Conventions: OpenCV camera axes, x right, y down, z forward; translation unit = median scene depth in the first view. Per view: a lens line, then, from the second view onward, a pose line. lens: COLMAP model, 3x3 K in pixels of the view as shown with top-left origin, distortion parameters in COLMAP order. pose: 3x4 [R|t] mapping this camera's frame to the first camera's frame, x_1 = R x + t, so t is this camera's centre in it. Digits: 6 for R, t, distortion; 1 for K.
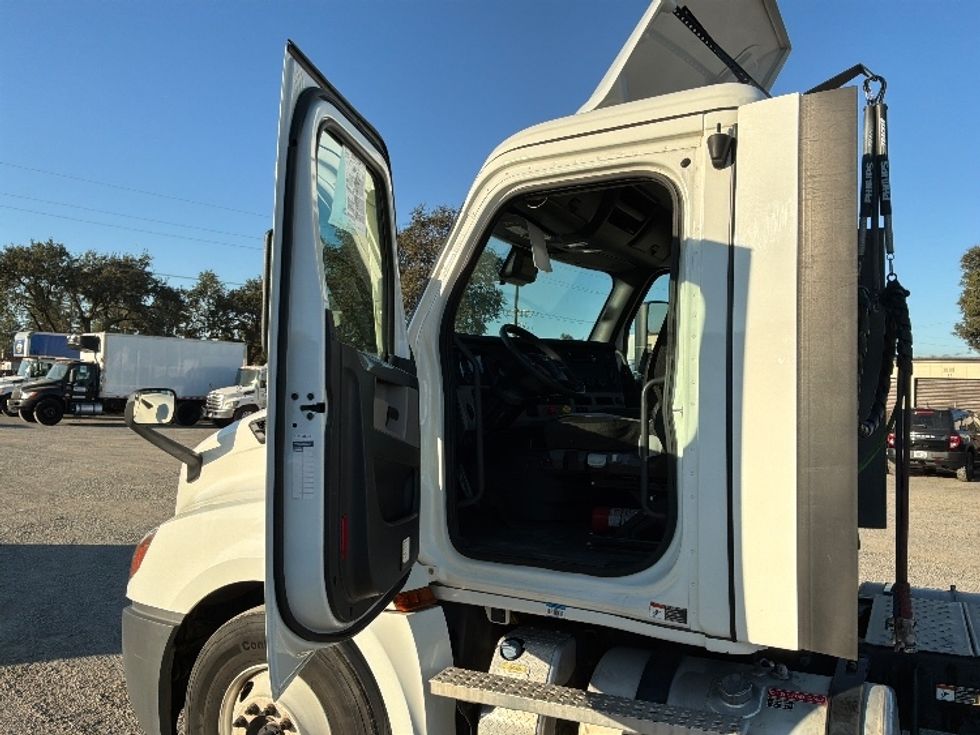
lens RADIAL K [[815.8, 0, 487.4], [0, 815.8, 370.4], [0, 0, 1]] dist [0.118610, -0.229409]
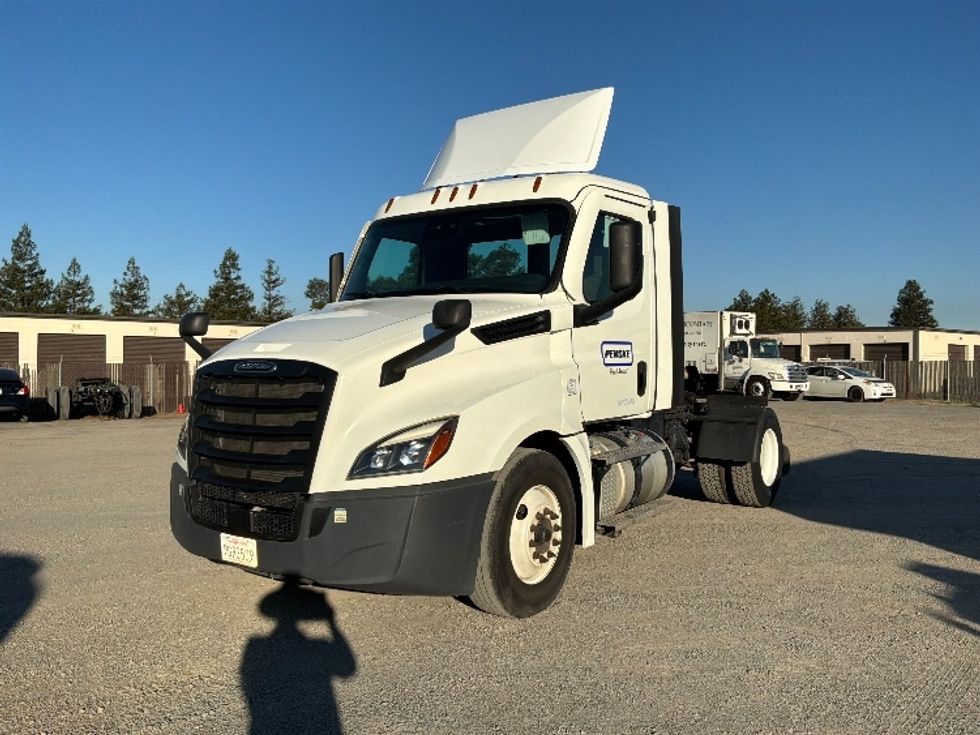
lens RADIAL K [[815.8, 0, 487.4], [0, 815.8, 370.4], [0, 0, 1]] dist [0.118610, -0.229409]
pose [[0.146299, -0.031663, 0.988734, -1.799112], [-0.019895, 0.999191, 0.034941, 0.094828], [-0.989040, -0.024783, 0.145551, 0.895232]]
